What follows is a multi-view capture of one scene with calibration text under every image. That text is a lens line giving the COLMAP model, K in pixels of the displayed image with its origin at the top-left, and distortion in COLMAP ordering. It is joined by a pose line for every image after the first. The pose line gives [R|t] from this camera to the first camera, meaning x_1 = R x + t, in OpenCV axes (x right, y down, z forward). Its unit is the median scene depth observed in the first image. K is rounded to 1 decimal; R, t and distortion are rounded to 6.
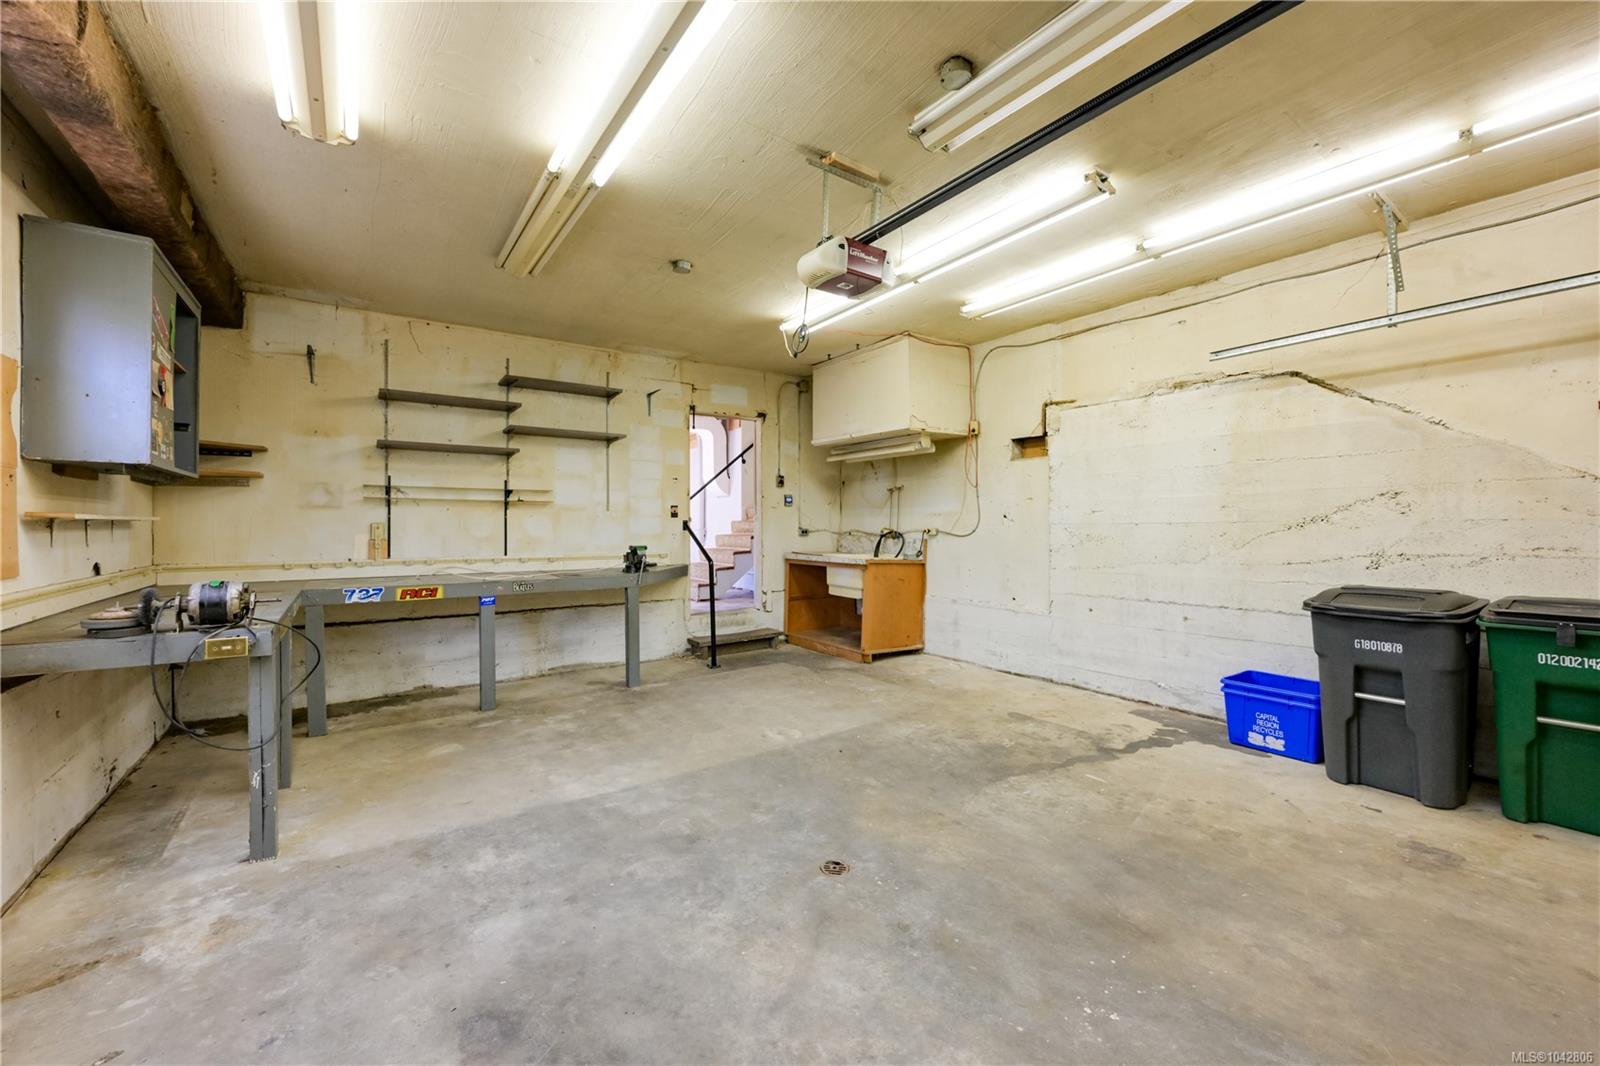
lens RADIAL K [[636.4, 0, 800.0], [0, 636.4, 533.0], [0, 0, 1]] dist [0.000429, 0.000087]
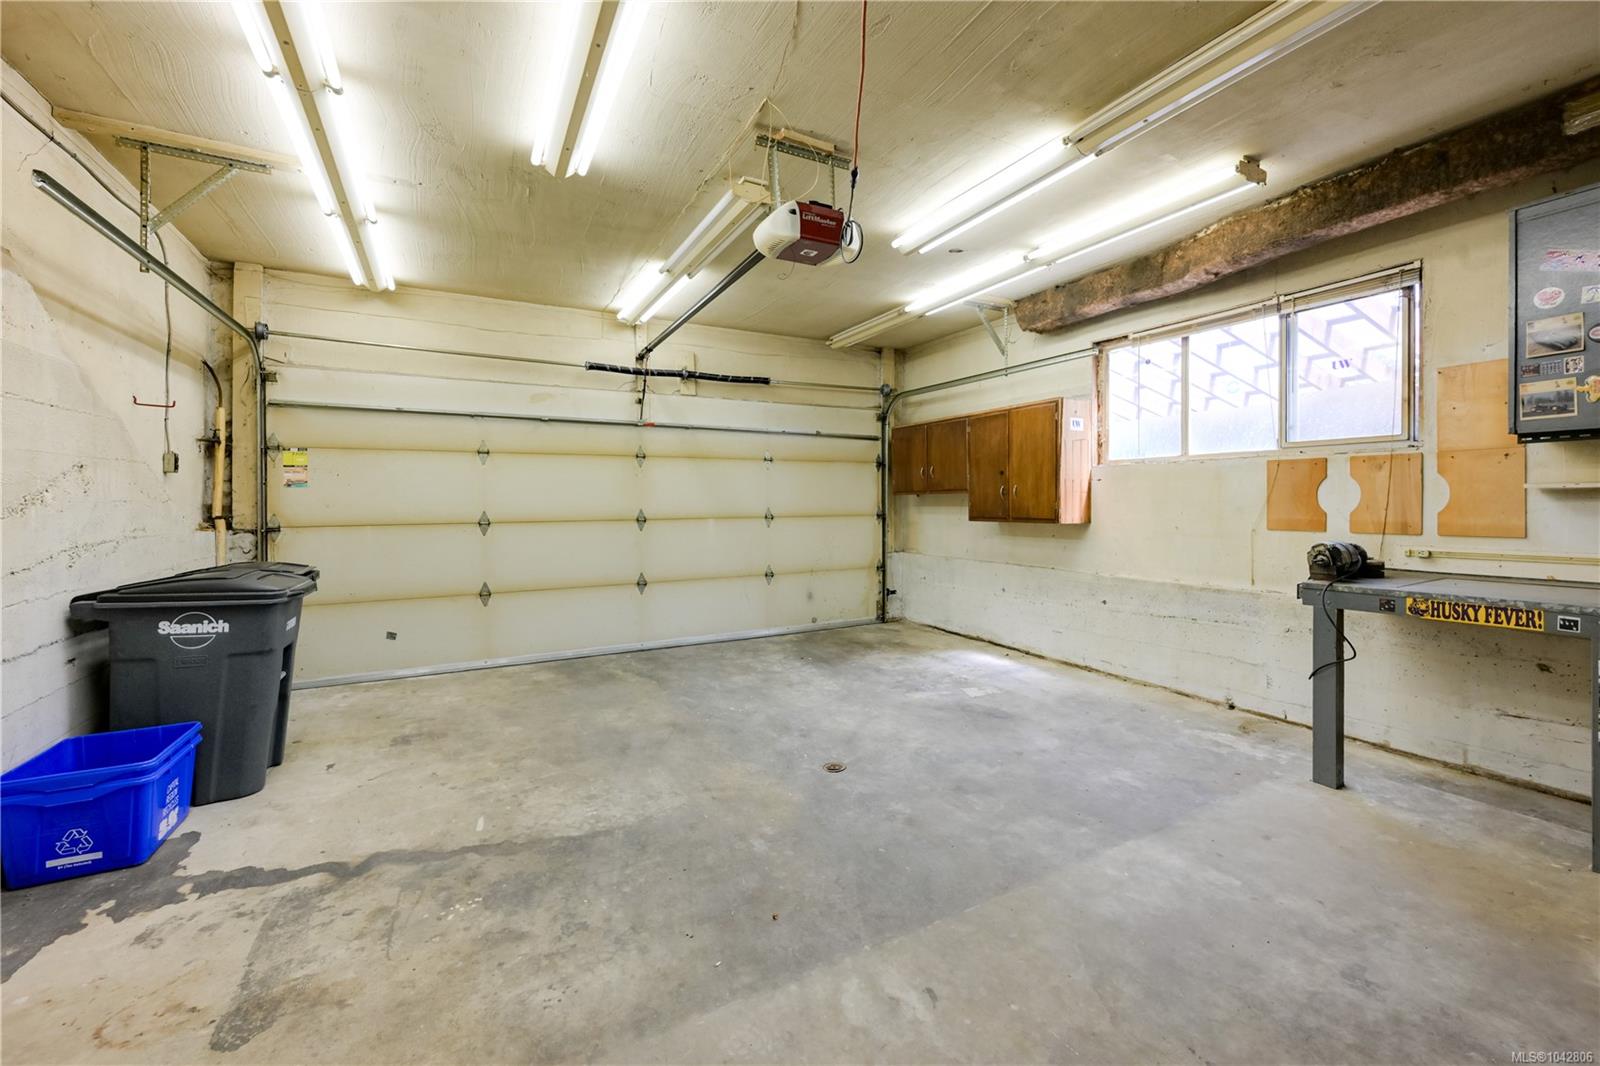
lens RADIAL K [[636.4, 0, 800.0], [0, 636.4, 533.0], [0, 0, 1]] dist [0.000429, 0.000087]
pose [[-0.992135, 0.002747, 0.125146, -0.032177], [0.010608, 0.998008, 0.062192, -0.022213], [-0.124726, 0.063030, -0.990187, 1.876278]]
